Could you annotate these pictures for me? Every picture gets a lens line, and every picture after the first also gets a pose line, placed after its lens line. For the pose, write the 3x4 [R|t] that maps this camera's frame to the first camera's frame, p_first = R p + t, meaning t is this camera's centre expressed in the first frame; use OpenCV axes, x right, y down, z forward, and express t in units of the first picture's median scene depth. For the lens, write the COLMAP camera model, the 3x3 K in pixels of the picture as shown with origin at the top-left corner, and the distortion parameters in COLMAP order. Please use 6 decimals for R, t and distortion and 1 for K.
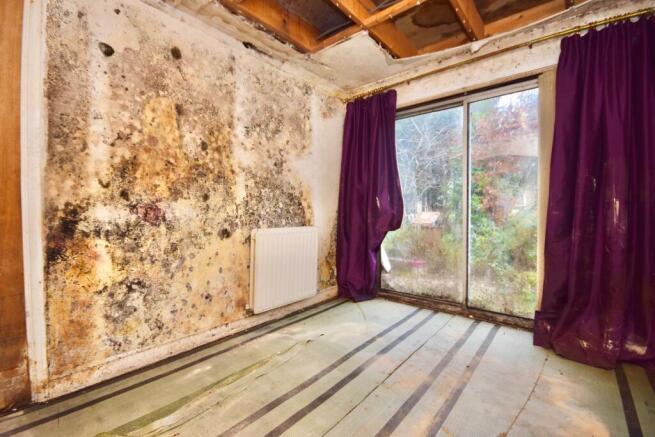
lens RADIAL K [[285.0, 0, 321.2], [0, 285.0, 221.6], [0, 0, 1]] dist [-0.007410, -0.003393]
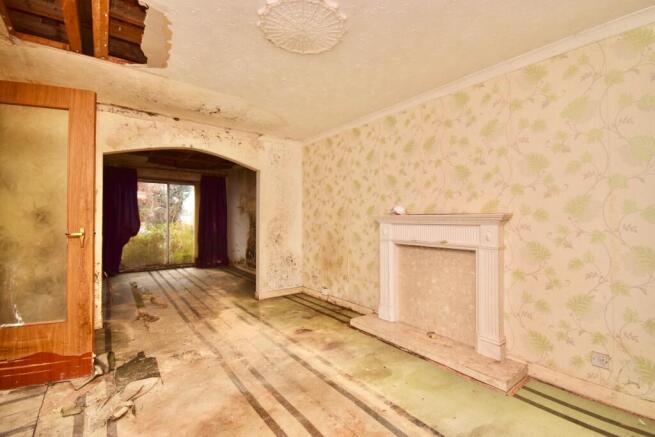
lens RADIAL K [[285.0, 0, 326.7], [0, 285.0, 217.0], [0, 0, 1]] dist [-0.007410, -0.003393]
pose [[0.203212, -0.009945, 0.979084, -2.124560], [0.066050, 0.997810, -0.003573, -0.014265], [-0.976904, 0.065395, 0.203424, -1.136737]]
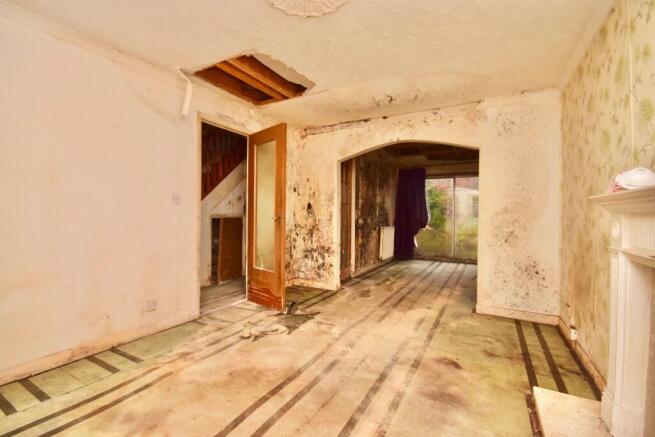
lens RADIAL K [[285.0, 0, 324.2], [0, 285.0, 215.4], [0, 0, 1]] dist [-0.007410, -0.003393]
pose [[0.981610, -0.011367, 0.190559, -1.406331], [0.022554, 0.998140, -0.056637, 0.059605], [-0.189561, 0.059894, 0.980041, -1.626062]]
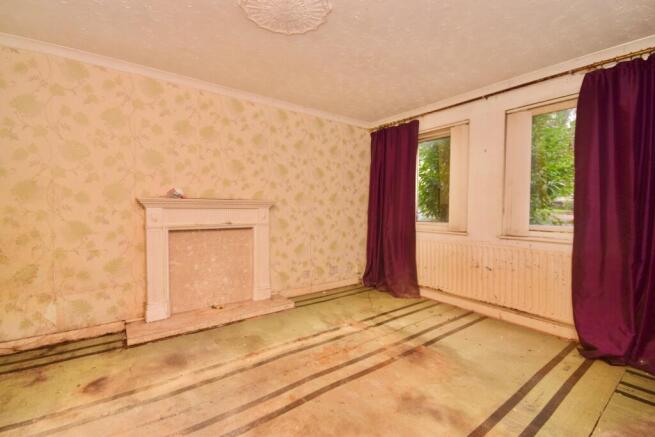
lens RADIAL K [[285.0, 0, 328.5], [0, 285.0, 214.3], [0, 0, 1]] dist [-0.007410, -0.003393]
pose [[-0.976360, -0.032134, 0.213751, -1.627393], [-0.012947, 0.995806, 0.090566, -0.058494], [-0.215765, 0.085658, -0.972681, -0.094942]]
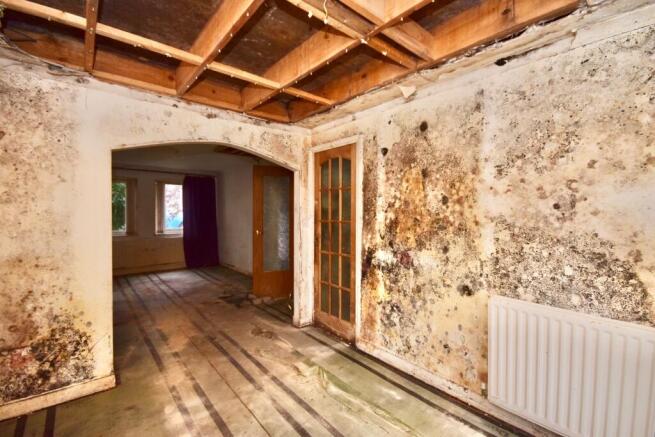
lens RADIAL K [[285.0, 0, 331.8], [0, 285.0, 224.3], [0, 0, 1]] dist [-0.007410, -0.003393]
pose [[-0.138201, 0.039053, -0.989634, 0.668643], [-0.046660, 0.997856, 0.045893, -0.207167], [0.989304, 0.052518, -0.136083, 0.739512]]
